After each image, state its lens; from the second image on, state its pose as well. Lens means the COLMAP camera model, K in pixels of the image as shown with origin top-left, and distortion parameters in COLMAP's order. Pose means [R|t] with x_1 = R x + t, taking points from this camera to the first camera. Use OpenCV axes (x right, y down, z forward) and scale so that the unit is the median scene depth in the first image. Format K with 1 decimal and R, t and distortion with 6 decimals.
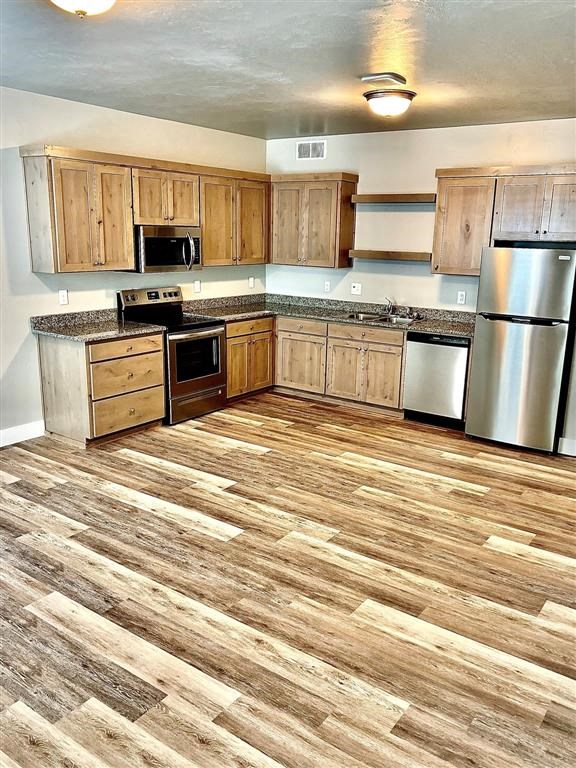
lens RADIAL K [[669.3, 0, 289.0], [0, 669.3, 386.0], [0, 0, 1]] dist [0.137813, -0.011023]
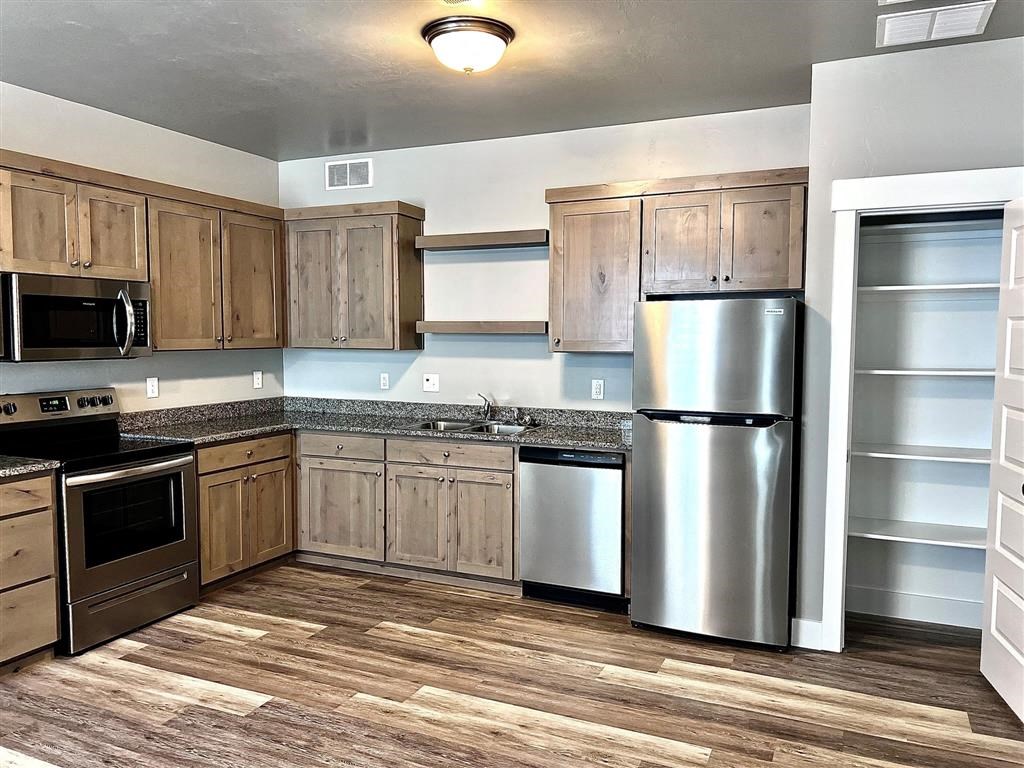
lens RADIAL K [[768.3, 0, 544.2], [0, 768.3, 380.4], [0, 0, 1]] dist [0.006679, -0.024167]
pose [[0.971247, -0.030371, 0.236129, 0.037883], [0.070077, 0.984360, -0.161632, -0.026859], [-0.227527, 0.173532, 0.958185, 0.327422]]
